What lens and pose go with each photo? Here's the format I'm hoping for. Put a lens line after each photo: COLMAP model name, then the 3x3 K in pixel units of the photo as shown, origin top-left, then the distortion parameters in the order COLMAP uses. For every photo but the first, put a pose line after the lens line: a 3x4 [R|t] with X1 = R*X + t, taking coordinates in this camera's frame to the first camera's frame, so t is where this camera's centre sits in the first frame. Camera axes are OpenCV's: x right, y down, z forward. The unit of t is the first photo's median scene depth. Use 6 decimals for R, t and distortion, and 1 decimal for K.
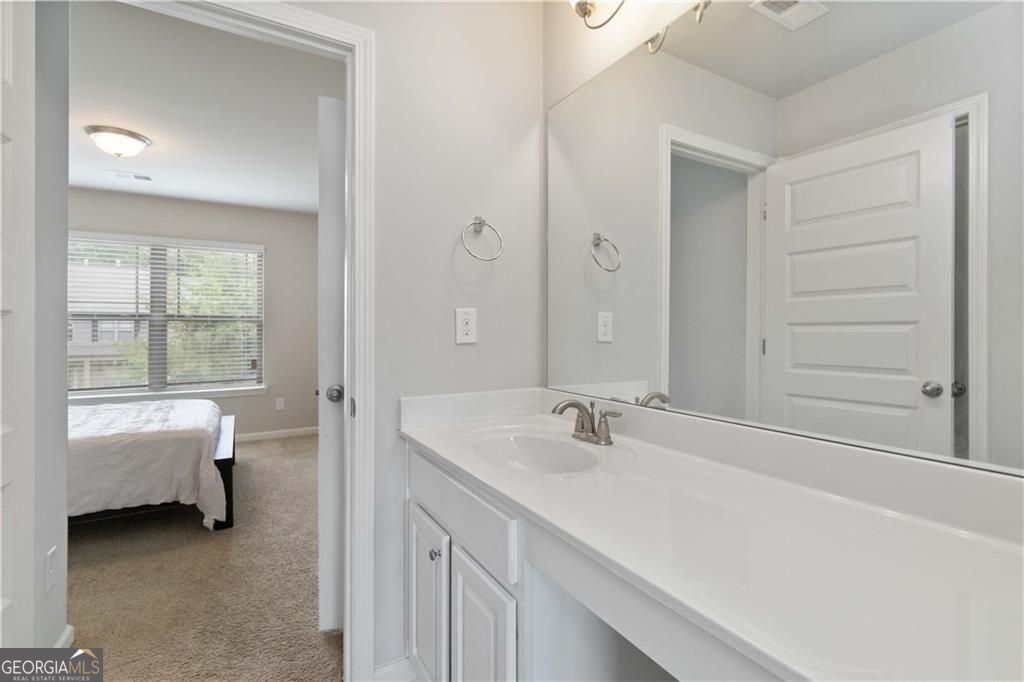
lens RADIAL K [[479.4, 0, 512.7], [0, 479.4, 340.6], [0, 0, 1]] dist [0.012977, 0.000257]
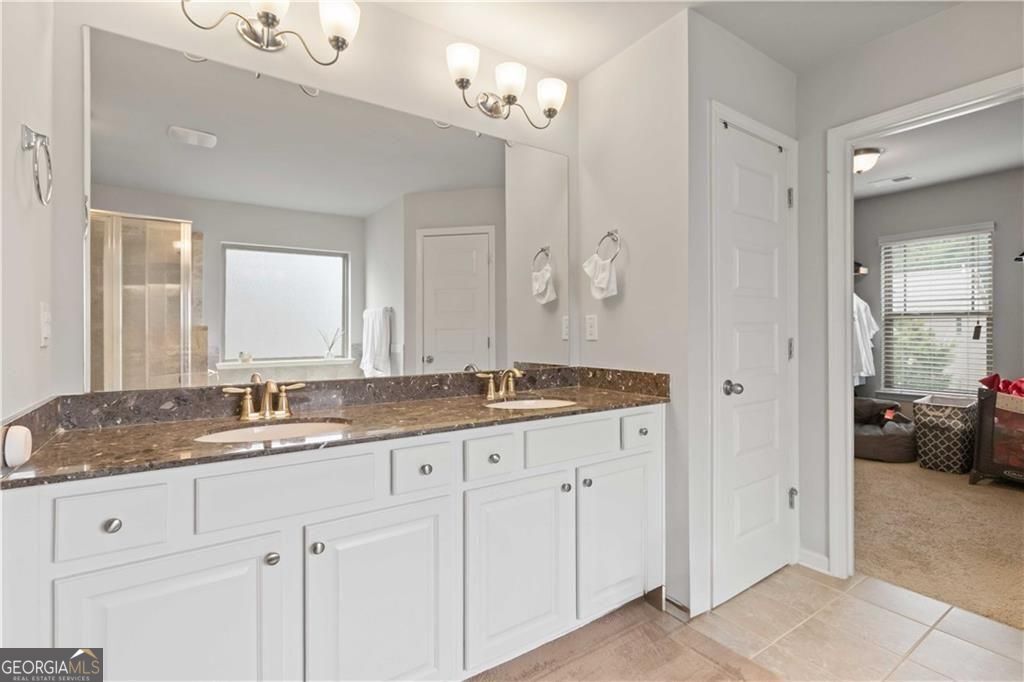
lens RADIAL K [[479.4, 0, 510.4], [0, 479.4, 337.5], [0, 0, 1]] dist [0.012977, 0.000257]
pose [[0.070539, 0.004055, -0.997501, 0.231931], [-0.007218, 0.999968, 0.003555, -0.001466], [0.997483, 0.006950, 0.070566, 0.130706]]
